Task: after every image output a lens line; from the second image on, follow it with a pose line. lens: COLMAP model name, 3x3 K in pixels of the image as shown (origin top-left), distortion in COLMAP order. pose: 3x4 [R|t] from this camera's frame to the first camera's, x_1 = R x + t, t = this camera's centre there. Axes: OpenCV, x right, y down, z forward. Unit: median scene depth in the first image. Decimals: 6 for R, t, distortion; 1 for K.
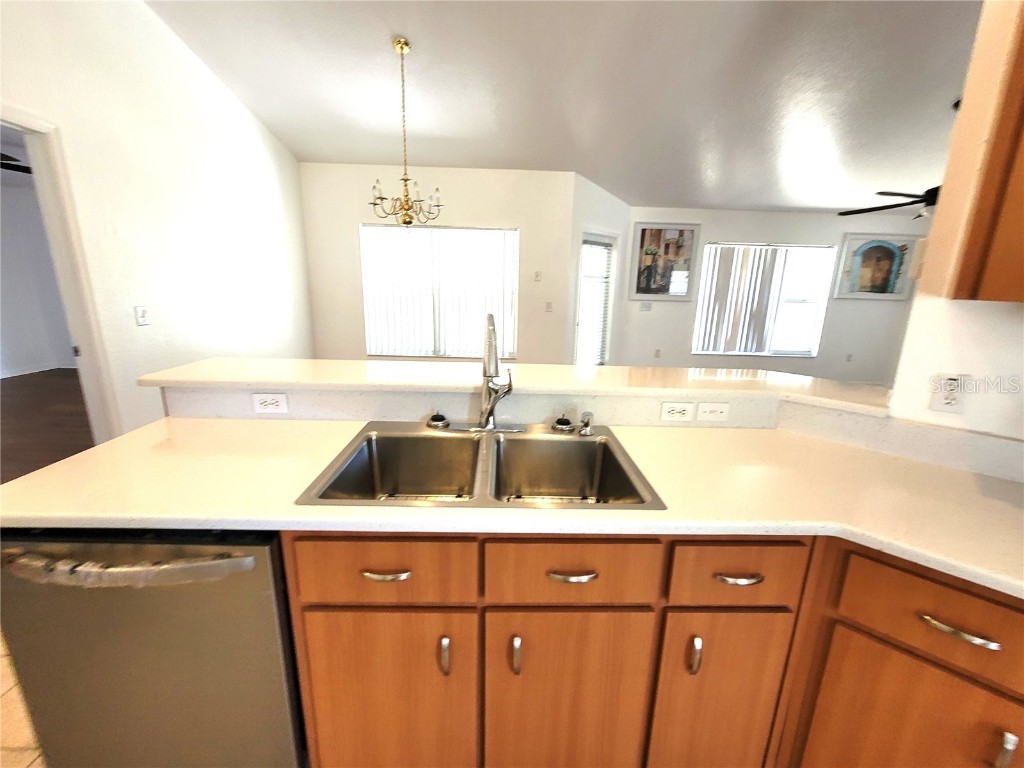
lens RADIAL K [[417.0, 0, 509.6], [0, 417.0, 380.9], [0, 0, 1]] dist [-0.008668, 0.003266]
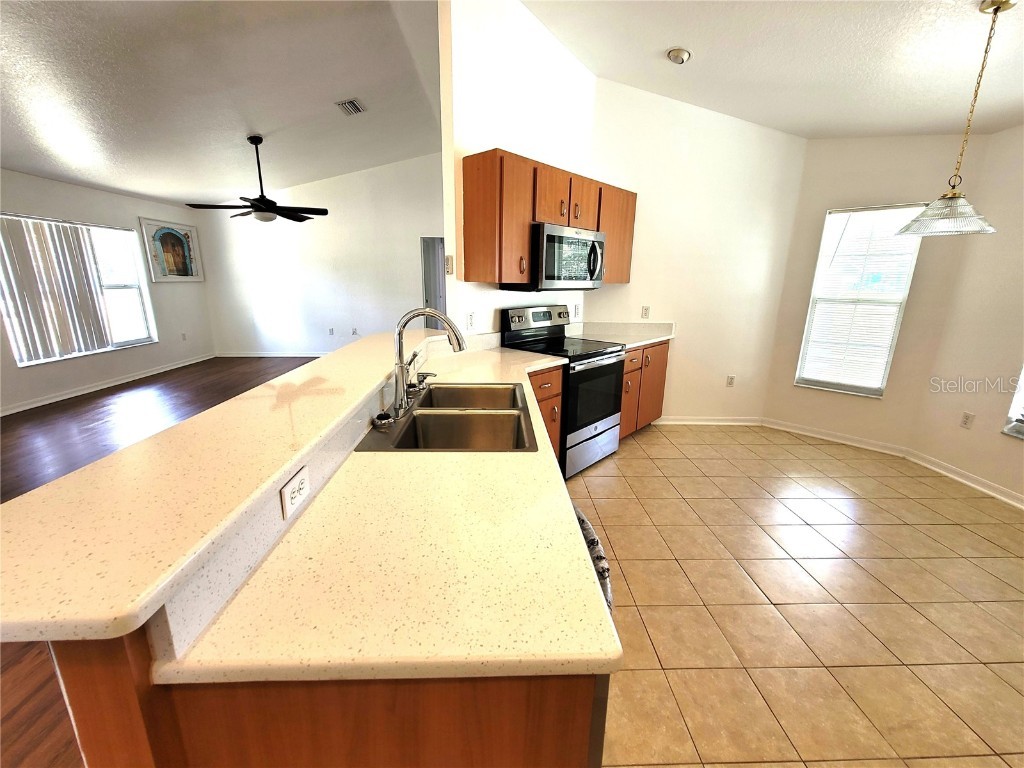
lens RADIAL K [[417.0, 0, 510.3], [0, 417.0, 381.1], [0, 0, 1]] dist [-0.008668, 0.003266]
pose [[-0.012533, -0.267960, 0.963348, -0.288052], [0.220189, 0.939036, 0.264062, -0.049363], [-0.975377, 0.215428, 0.047233, 0.156024]]
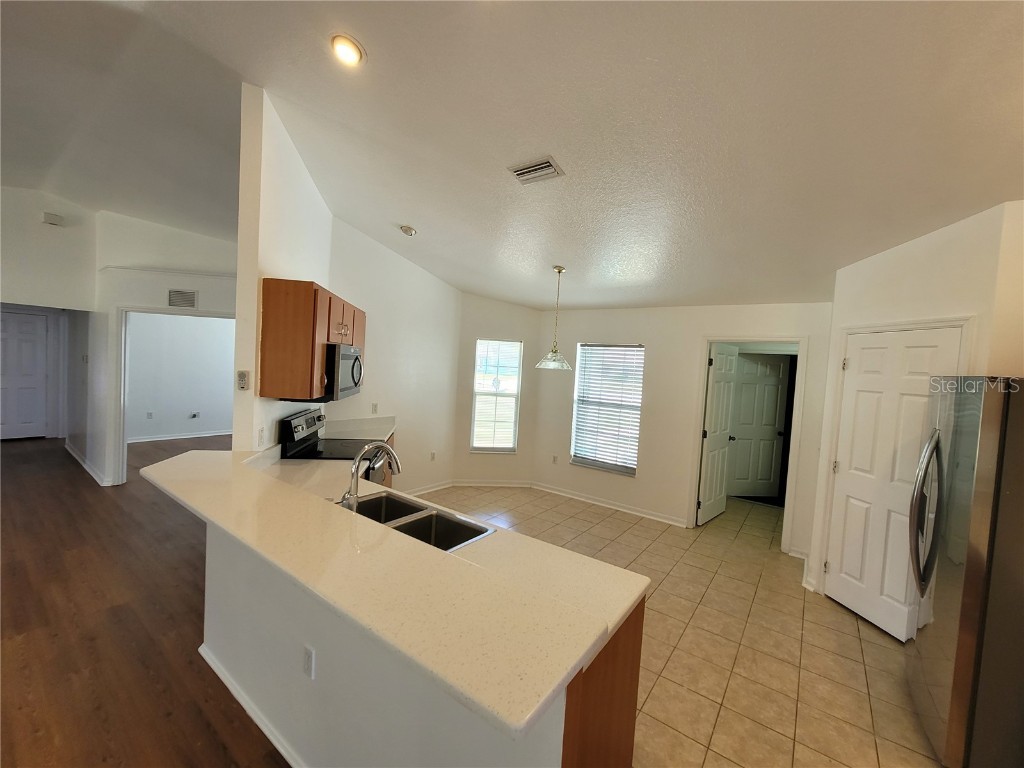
lens RADIAL K [[417.0, 0, 510.2], [0, 417.0, 381.1], [0, 0, 1]] dist [-0.008668, 0.003266]
pose [[-0.790885, -0.097045, 0.604221, -0.287647], [0.064970, 0.968451, 0.240585, -0.153515], [-0.608506, 0.229531, -0.759629, 0.386221]]
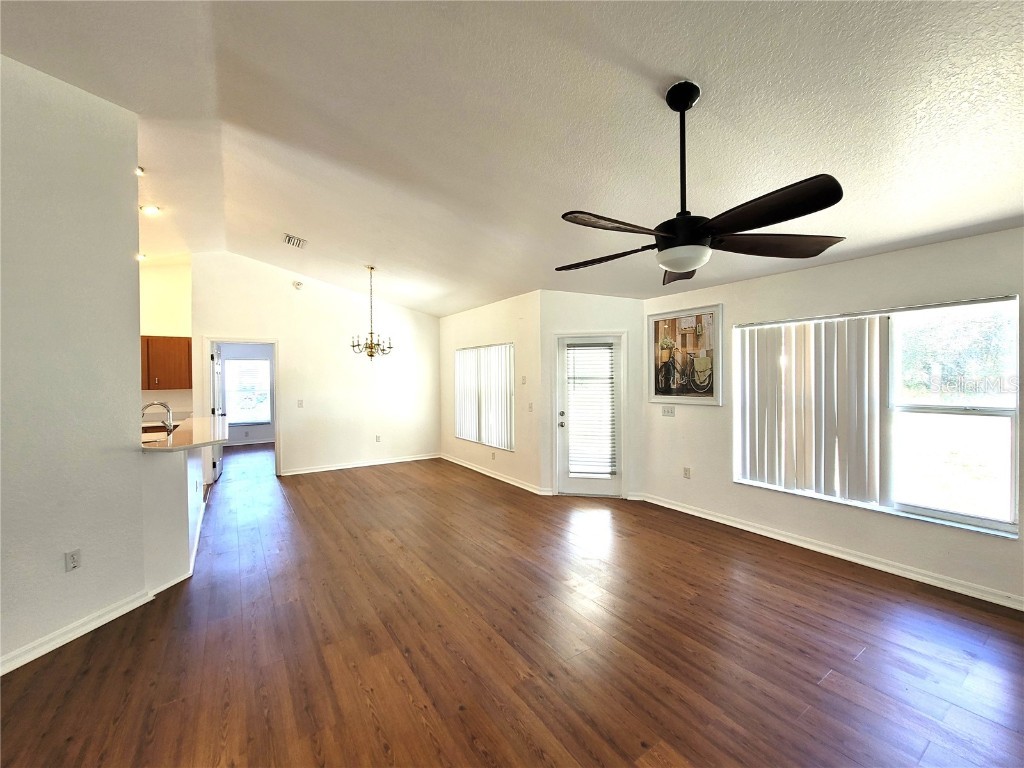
lens RADIAL K [[417.0, 0, 509.5], [0, 417.0, 380.5], [0, 0, 1]] dist [-0.008668, 0.003266]
pose [[0.545926, -0.025719, -0.837439, 0.877085], [-0.170915, 0.975091, -0.141367, -0.072327], [0.820215, 0.220307, 0.527932, 0.323251]]
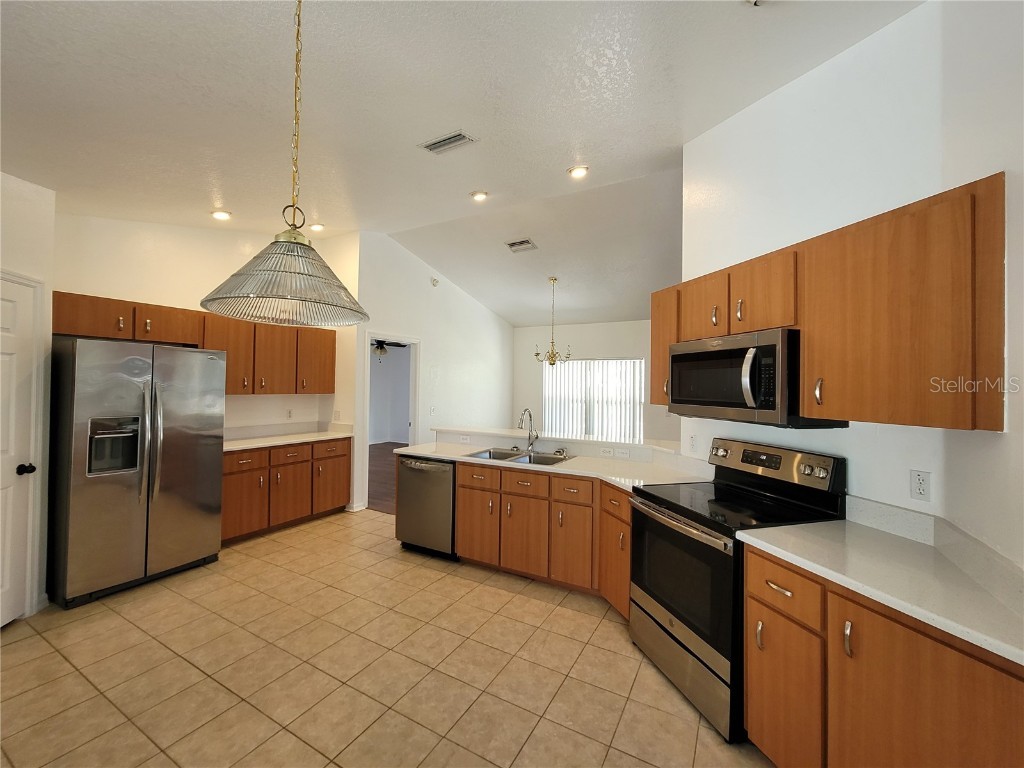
lens RADIAL K [[417.0, 0, 510.6], [0, 417.0, 382.8], [0, 0, 1]] dist [-0.008668, 0.003266]
pose [[0.866380, -0.018060, -0.499059, 0.287573], [-0.108010, 0.968915, -0.222571, 0.071853], [0.487566, 0.246734, 0.837497, -0.341062]]
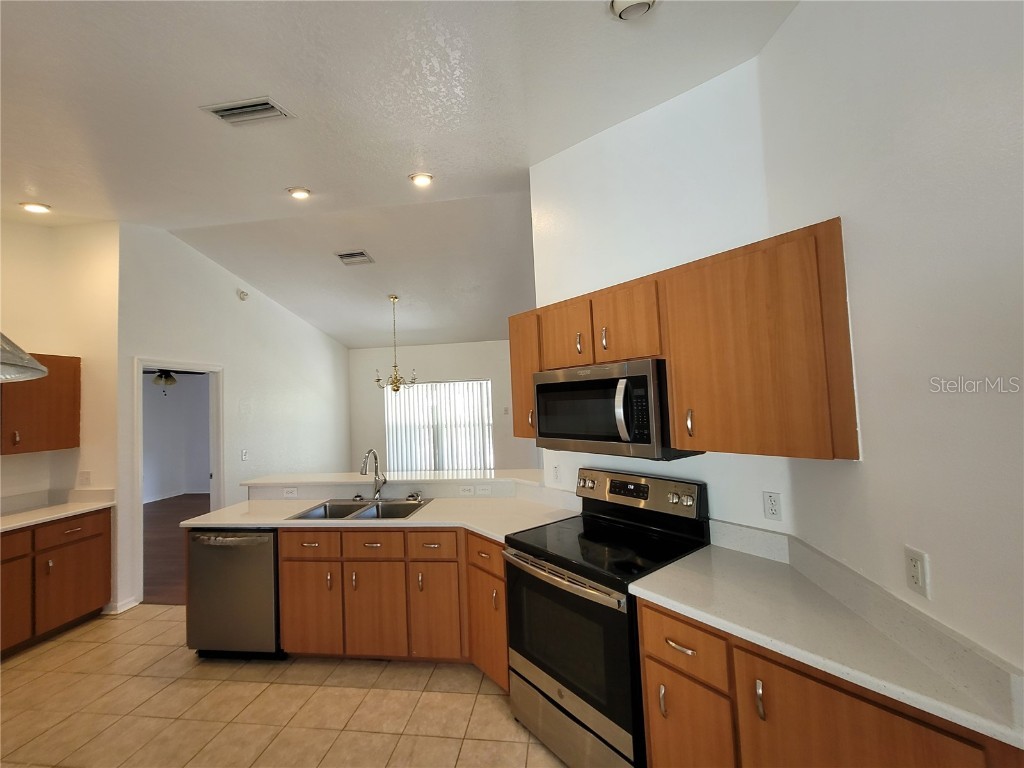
lens RADIAL K [[417.0, 0, 510.0], [0, 417.0, 383.1], [0, 0, 1]] dist [-0.008668, 0.003266]
pose [[0.986819, -0.074456, -0.143684, 0.249340], [0.032054, 0.960212, -0.277426, 0.037775], [0.158623, 0.269163, 0.949942, -0.287964]]
